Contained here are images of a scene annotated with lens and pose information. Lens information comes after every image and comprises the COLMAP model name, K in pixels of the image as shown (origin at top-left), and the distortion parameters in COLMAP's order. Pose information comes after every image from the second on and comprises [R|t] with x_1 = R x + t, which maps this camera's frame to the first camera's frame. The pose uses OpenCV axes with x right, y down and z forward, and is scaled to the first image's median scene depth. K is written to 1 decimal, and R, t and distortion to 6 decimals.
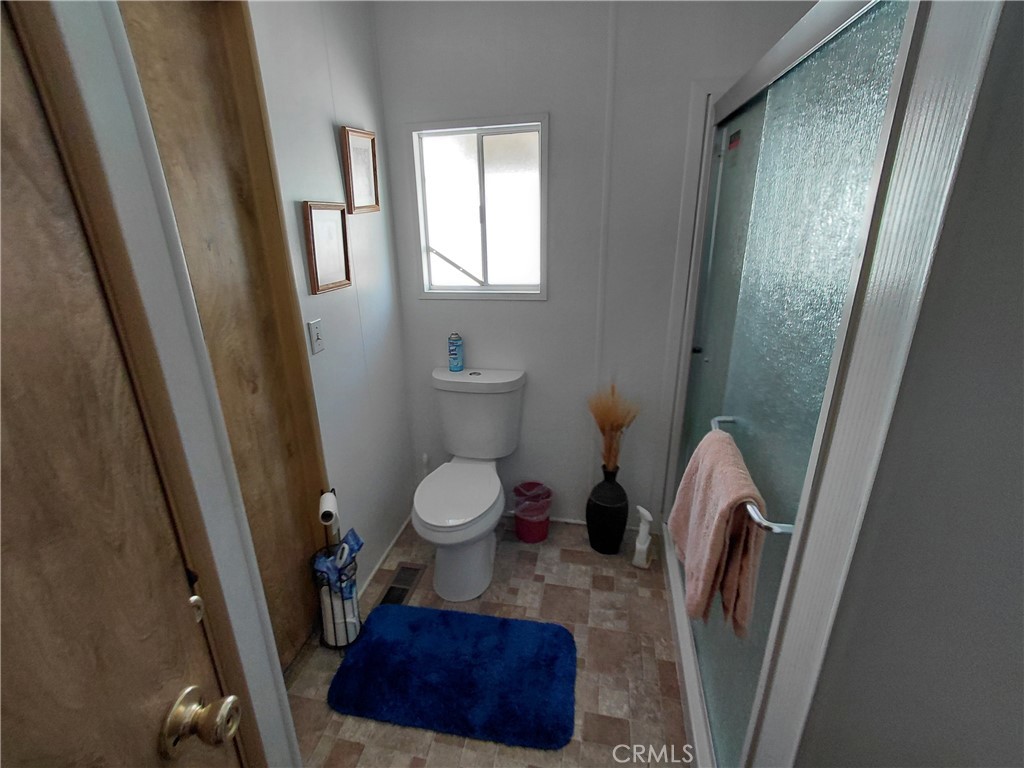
lens RADIAL K [[471.8, 0, 505.9], [0, 471.8, 384.0], [0, 0, 1]] dist [-0.002753, -0.000711]
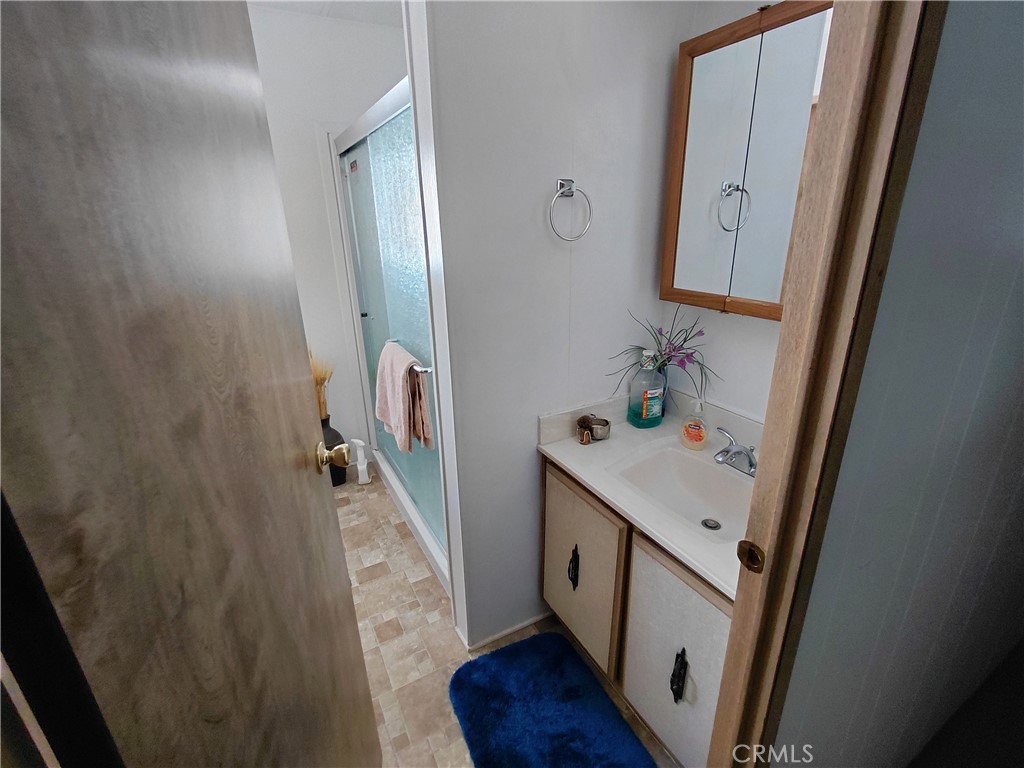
lens RADIAL K [[466.5, 0, 507.1], [0, 466.5, 388.7], [0, 0, 1]] dist [-0.024833, -0.000153]
pose [[0.755244, -0.219731, 0.617516, -0.208870], [0.235924, 0.970119, 0.056654, 0.199380], [-0.611512, 0.102900, 0.784516, -0.376644]]
